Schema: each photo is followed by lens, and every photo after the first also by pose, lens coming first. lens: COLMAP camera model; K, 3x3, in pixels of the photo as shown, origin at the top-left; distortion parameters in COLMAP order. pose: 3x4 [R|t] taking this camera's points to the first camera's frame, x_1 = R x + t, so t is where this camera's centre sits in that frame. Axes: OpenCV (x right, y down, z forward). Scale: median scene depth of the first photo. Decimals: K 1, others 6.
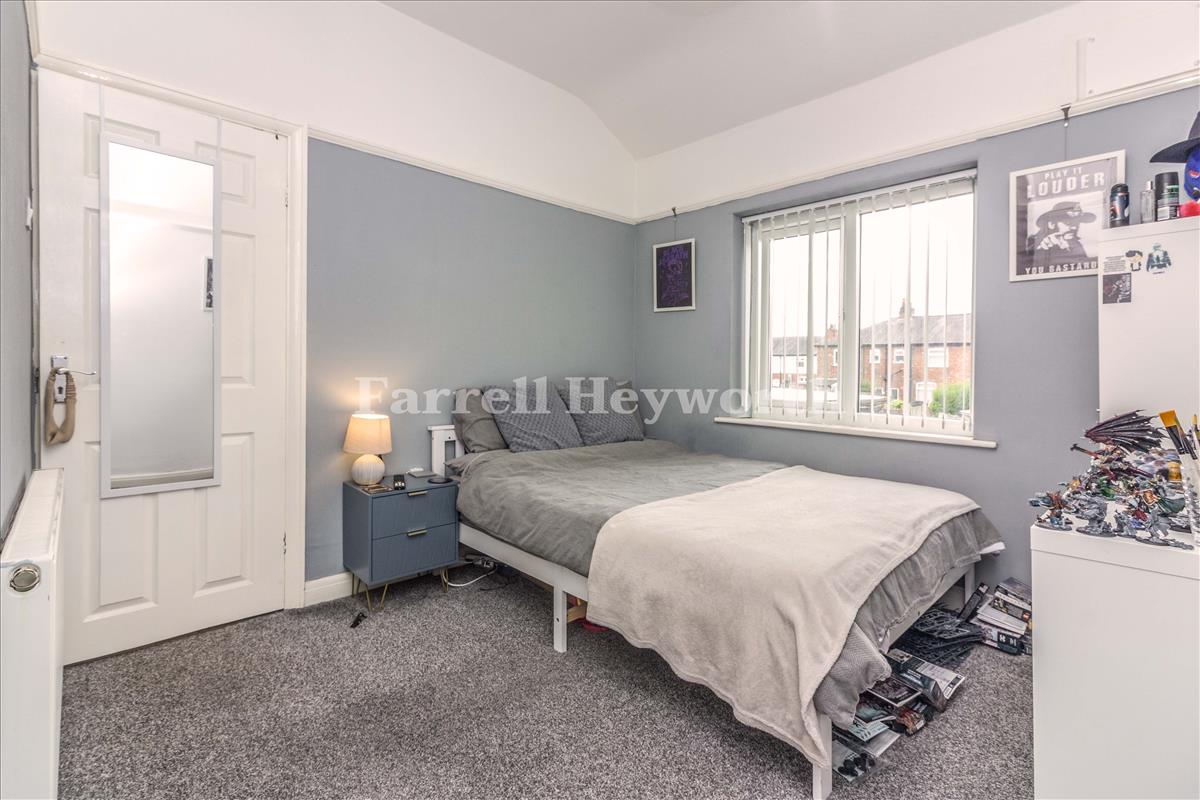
lens RADIAL K [[548.0, 0, 605.1], [0, 548.0, 380.8], [0, 0, 1]] dist [0.001558, -0.000072]
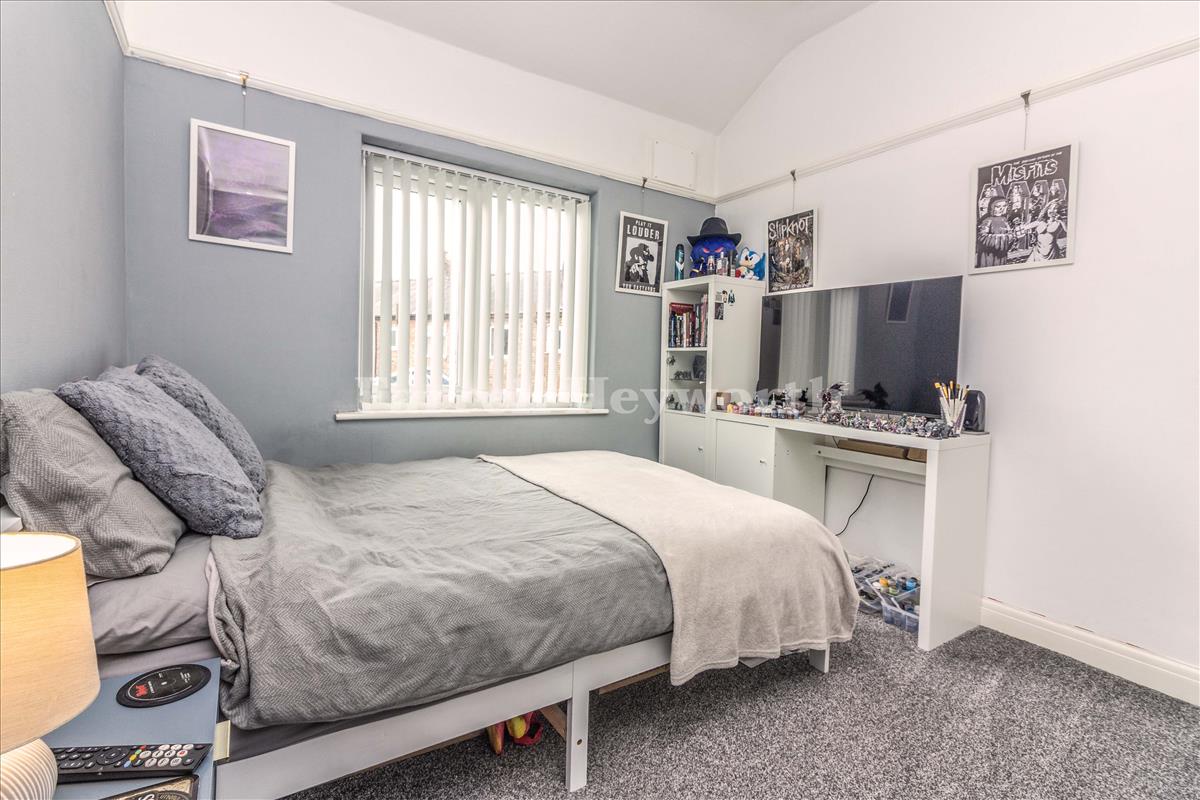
lens RADIAL K [[548.0, 0, 605.1], [0, 548.0, 380.8], [0, 0, 1]] dist [0.001558, -0.000072]
pose [[0.190908, -0.037122, 0.980906, -0.646435], [-0.010780, 0.999145, 0.039911, -0.012189], [-0.981549, -0.018193, 0.190345, 0.797387]]
